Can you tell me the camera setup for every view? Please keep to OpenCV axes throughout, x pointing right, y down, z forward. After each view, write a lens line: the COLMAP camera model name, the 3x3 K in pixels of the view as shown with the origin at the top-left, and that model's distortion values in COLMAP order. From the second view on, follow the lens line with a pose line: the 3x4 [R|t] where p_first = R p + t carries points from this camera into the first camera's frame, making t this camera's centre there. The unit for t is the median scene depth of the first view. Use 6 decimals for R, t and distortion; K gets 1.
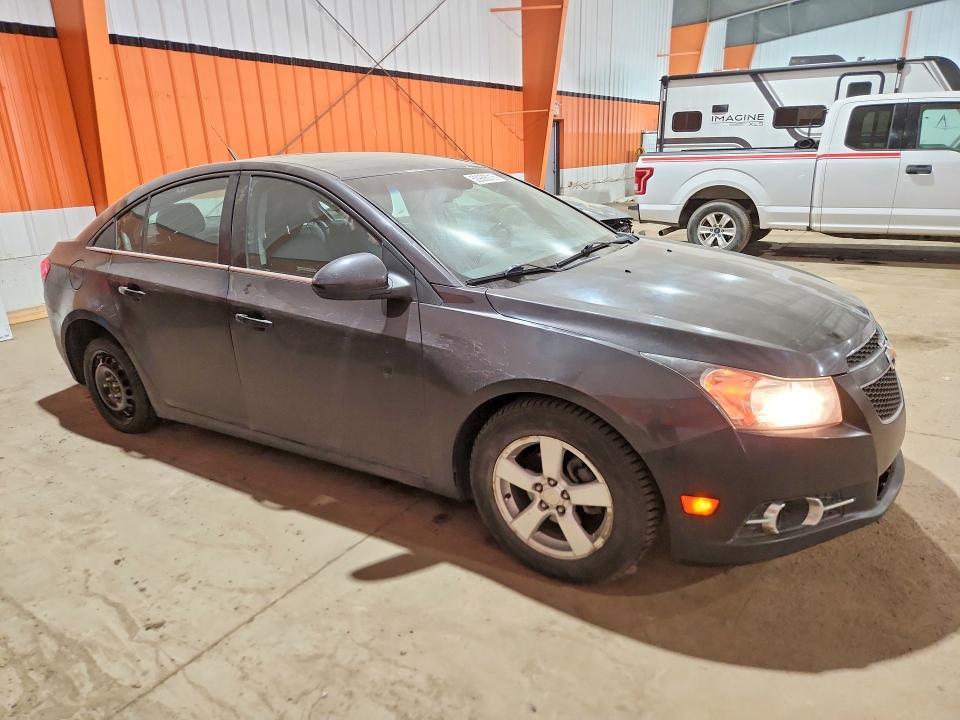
lens RADIAL K [[654.3, 0, 480.8], [0, 654.3, 360.7], [0, 0, 1]] dist [0.024379, -0.015793]
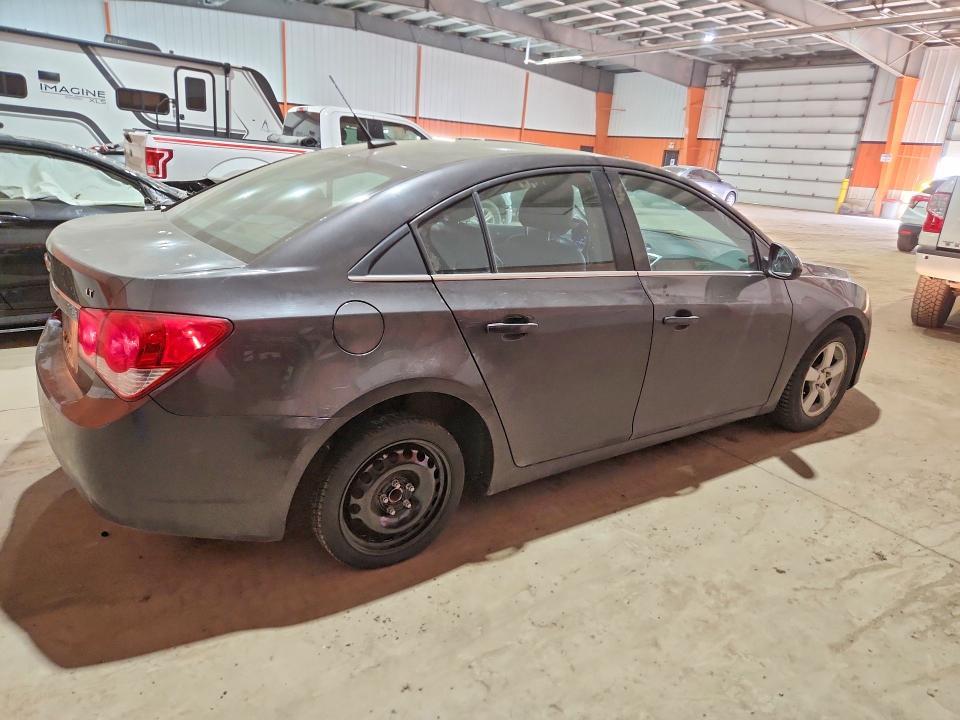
lens RADIAL K [[654.3, 0, 453.9], [0, 654.3, 367.5], [0, 0, 1]] dist [0.024379, -0.015793]
pose [[0.386114, -0.223195, 0.895042, -1.269045], [0.189912, 0.968735, 0.159645, -0.198005], [-0.902690, 0.108338, 0.416430, 0.812675]]
